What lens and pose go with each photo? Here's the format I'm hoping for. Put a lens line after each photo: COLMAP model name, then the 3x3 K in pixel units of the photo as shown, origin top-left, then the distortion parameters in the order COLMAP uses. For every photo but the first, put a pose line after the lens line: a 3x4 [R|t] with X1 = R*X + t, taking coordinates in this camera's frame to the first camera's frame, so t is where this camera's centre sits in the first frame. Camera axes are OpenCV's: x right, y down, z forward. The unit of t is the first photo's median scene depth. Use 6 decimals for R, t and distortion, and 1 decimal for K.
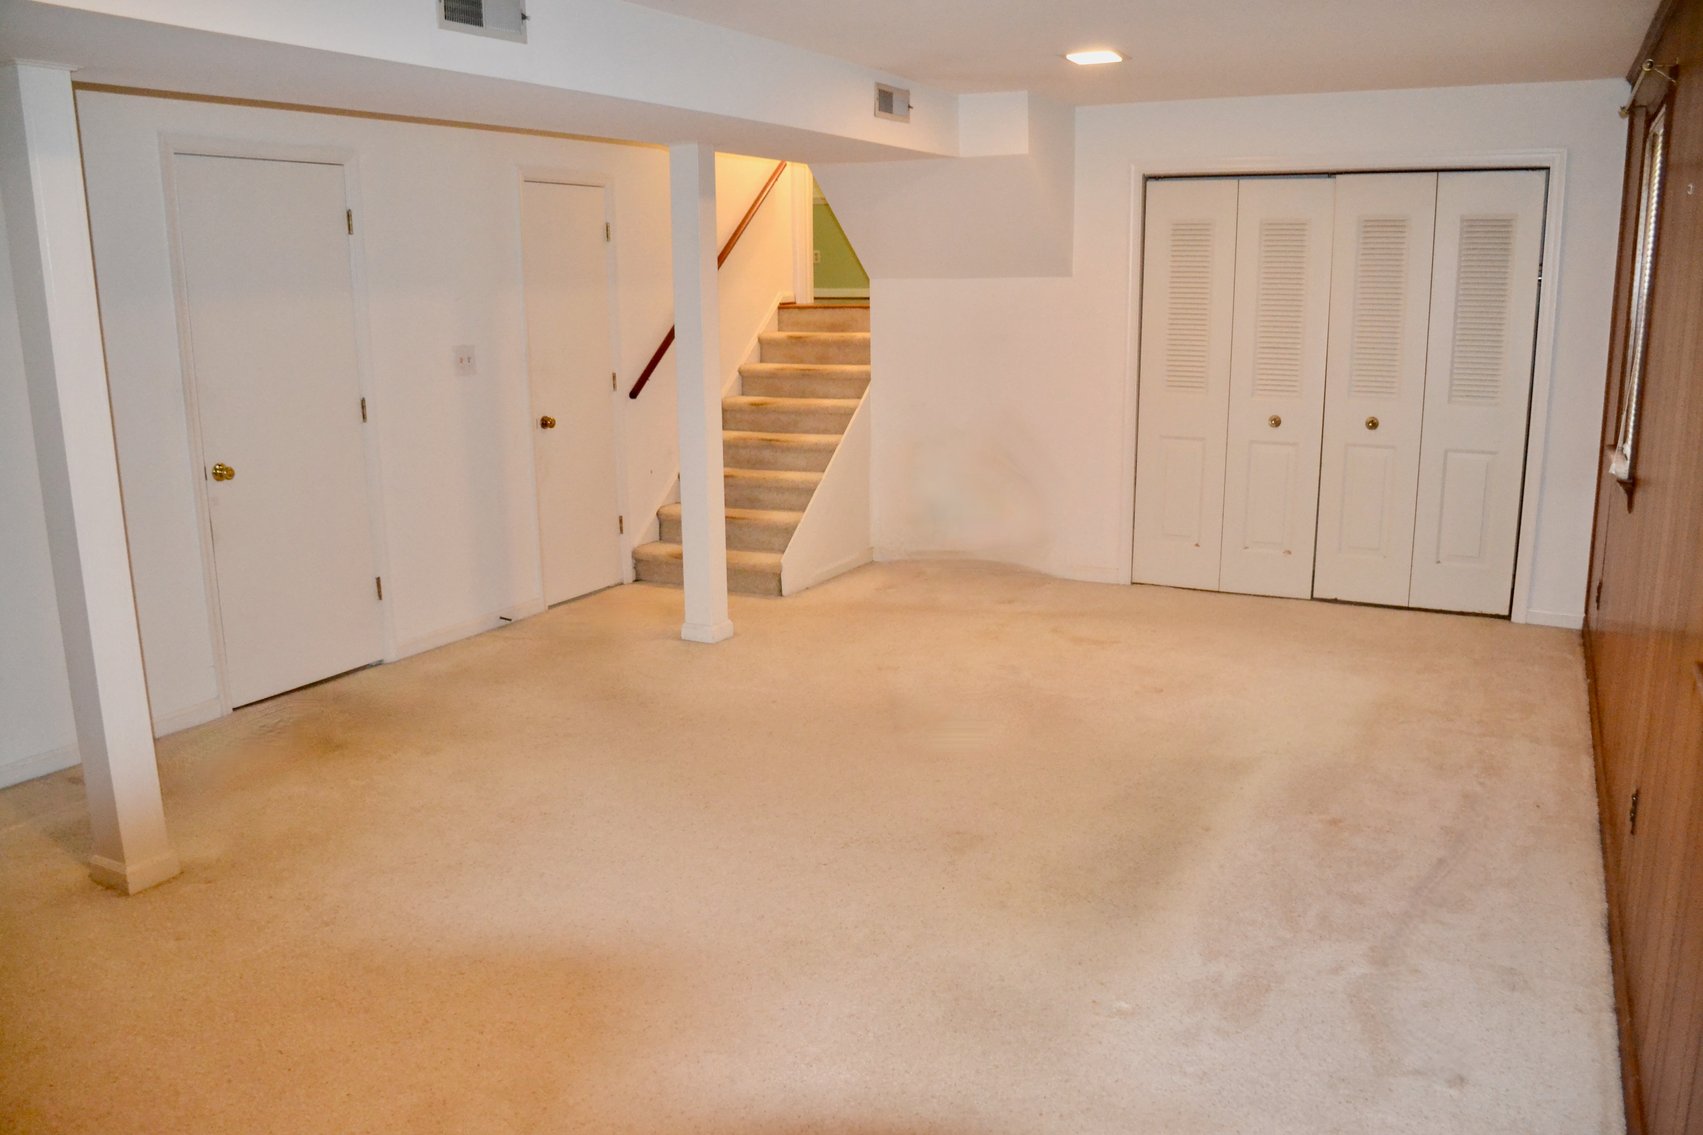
lens RADIAL K [[1363.1, 0, 837.8], [0, 1363.1, 574.4], [0, 0, 1]] dist [-0.143915, 0.089677]
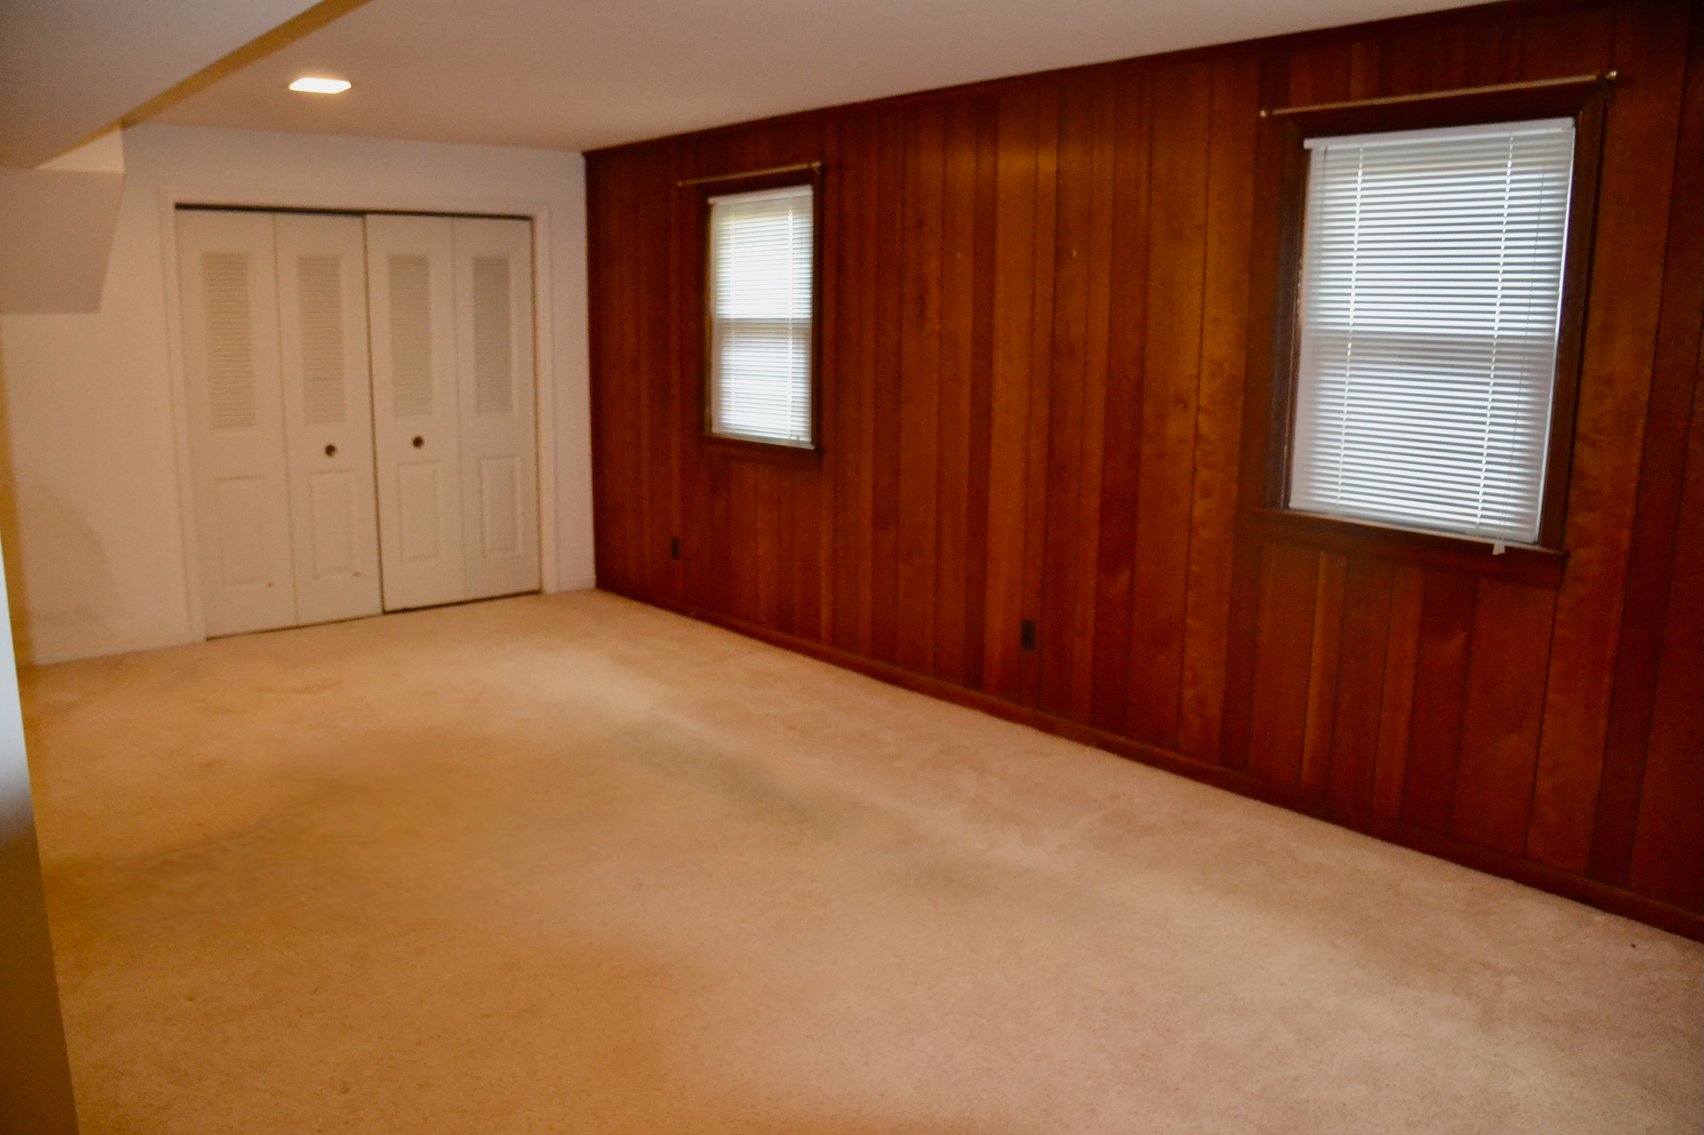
lens RADIAL K [[1363.9, 0, 840.8], [0, 1363.9, 556.1], [0, 0, 1]] dist [-0.143915, 0.089677]
pose [[0.382956, -0.150209, 0.911473, -0.497614], [0.188933, 0.978570, 0.081887, -0.047332], [-0.904240, 0.140848, 0.403128, 0.259233]]
